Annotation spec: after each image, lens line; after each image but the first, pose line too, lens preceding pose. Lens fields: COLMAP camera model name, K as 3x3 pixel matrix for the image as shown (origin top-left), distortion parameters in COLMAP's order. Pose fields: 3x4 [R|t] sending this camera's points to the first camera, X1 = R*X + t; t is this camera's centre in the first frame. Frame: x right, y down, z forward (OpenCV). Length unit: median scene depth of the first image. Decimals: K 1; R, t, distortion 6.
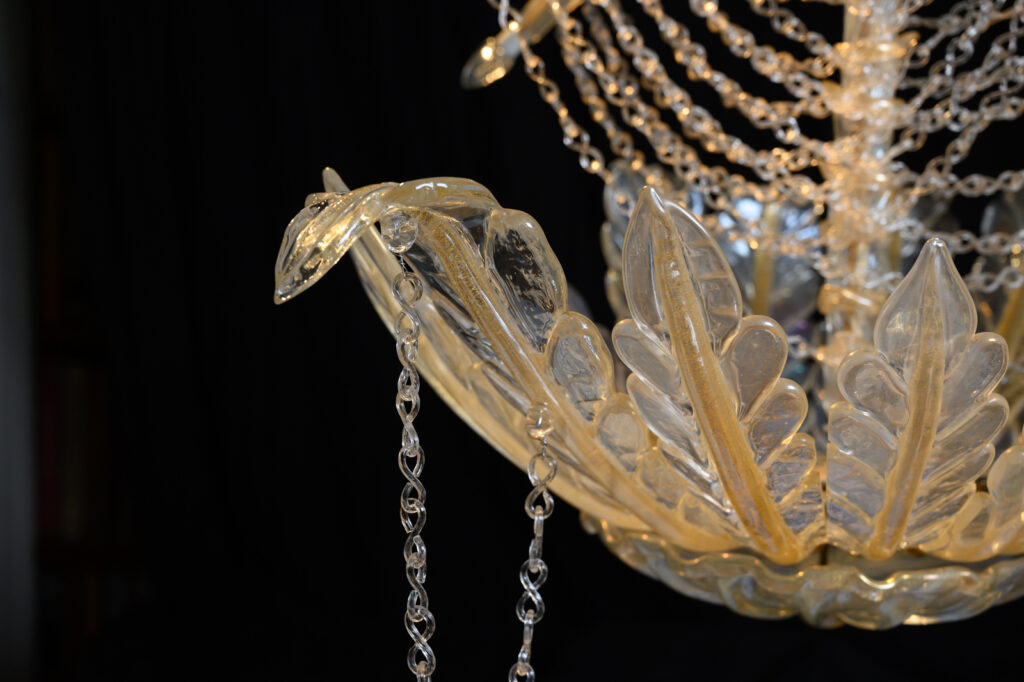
lens RADIAL K [[1445.7, 0, 513.6], [0, 1445.7, 341.9], [0, 0, 1]] dist [0.003860, 0.000000]
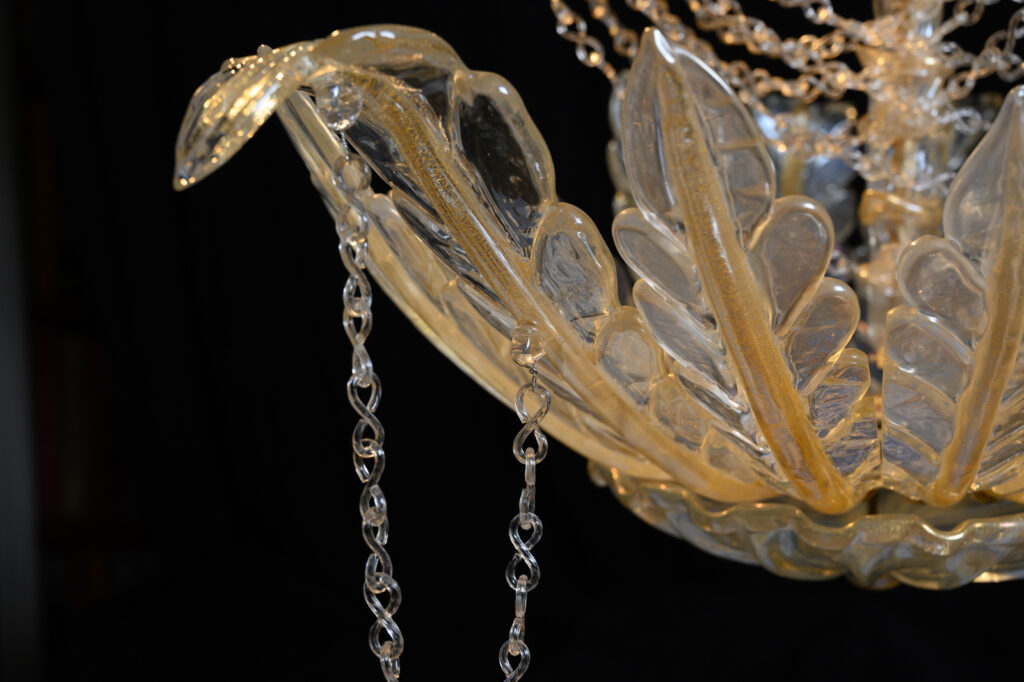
lens RADIAL K [[1445.7, 0, 510.5], [0, 1445.7, 340.1], [0, 0, 1]] dist [0.003860, 0.000000]
pose [[0.999476, -0.027605, -0.016891, 0.021973], [0.027894, 0.999464, 0.017122, 0.038241], [0.016409, -0.017584, 0.999711, 0.185254]]
